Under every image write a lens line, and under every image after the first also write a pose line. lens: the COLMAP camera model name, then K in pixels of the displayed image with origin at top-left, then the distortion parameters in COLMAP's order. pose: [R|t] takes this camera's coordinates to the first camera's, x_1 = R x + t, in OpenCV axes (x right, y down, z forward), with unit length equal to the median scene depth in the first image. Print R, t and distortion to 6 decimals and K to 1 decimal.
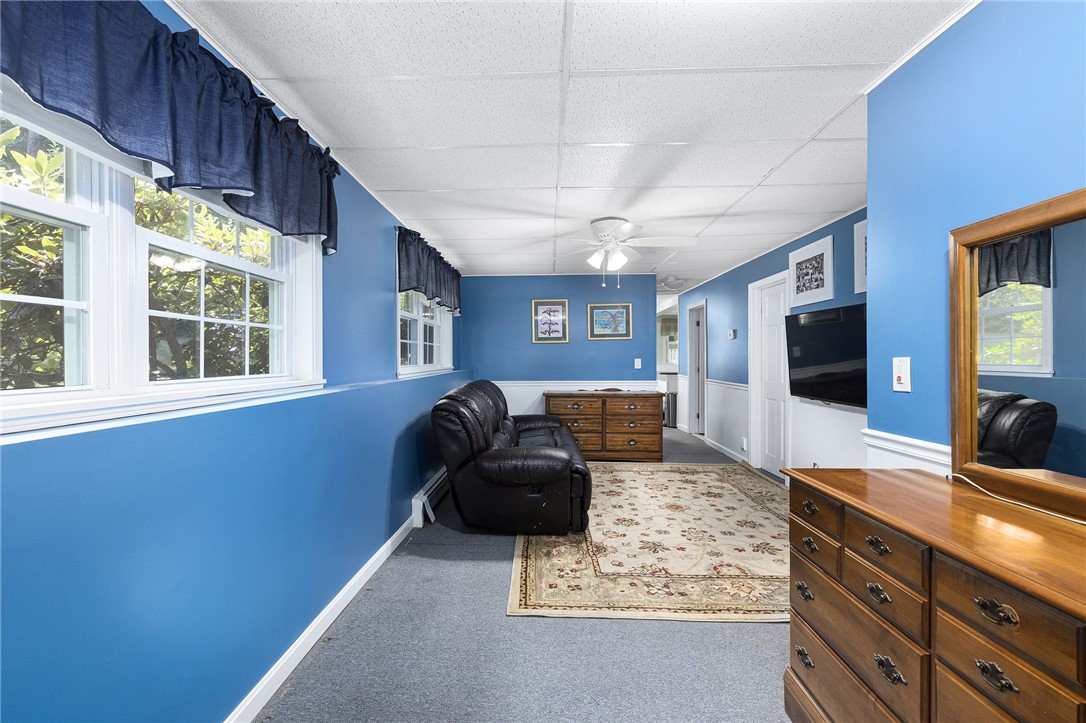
lens RADIAL K [[475.8, 0, 536.6], [0, 475.8, 360.5], [0, 0, 1]] dist [0.001694, 0.000163]
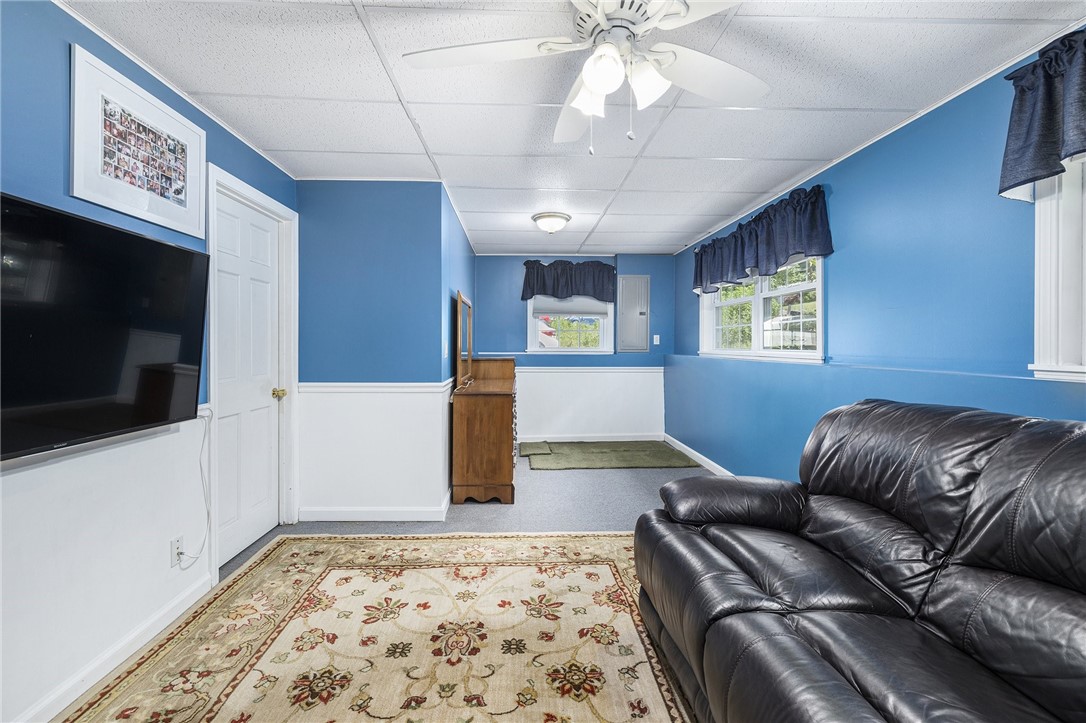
lens RADIAL K [[477.9, 0, 532.7], [0, 477.9, 344.3], [0, 0, 1]] dist [0.001722, 0.000260]
pose [[-0.998616, 0.001704, -0.052575, 0.230431], [0.001379, 0.999980, 0.006211, -0.000793], [0.052585, 0.006130, -0.998598, 1.326324]]
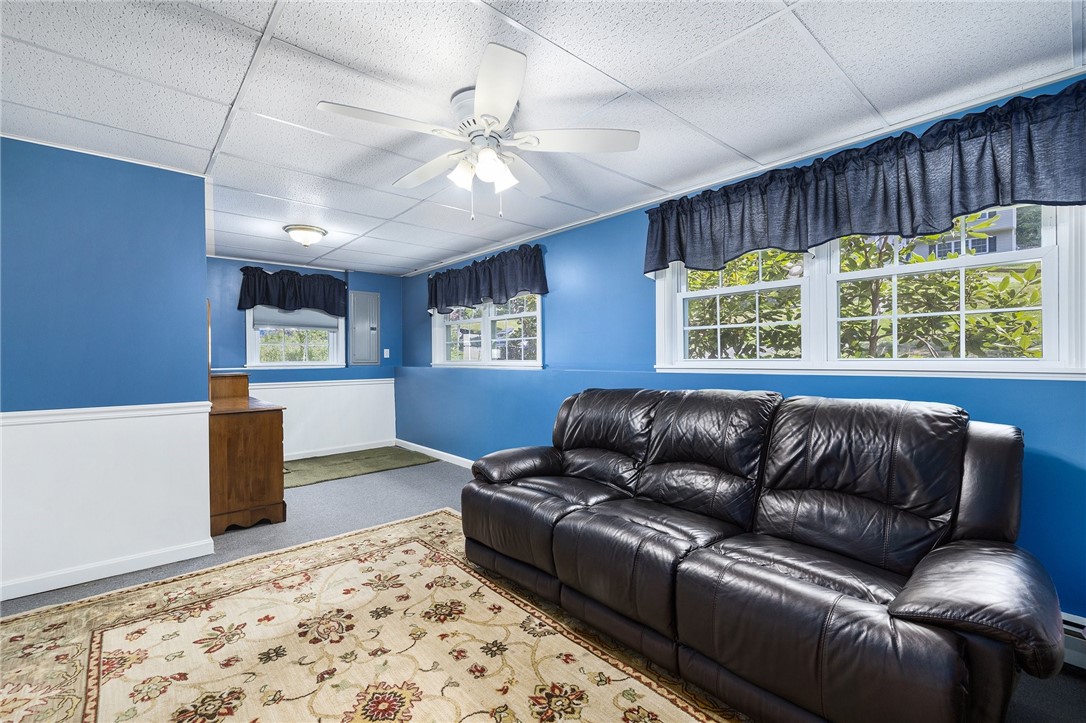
lens RADIAL K [[473.6, 0, 543.0], [0, 473.6, 361.5], [0, 0, 1]] dist [0.002177, -0.000040]
pose [[-0.734275, 0.014991, -0.678687, 0.461172], [0.006016, 0.999861, 0.015577, 0.000218], [0.678826, 0.007355, -0.734263, 1.388350]]
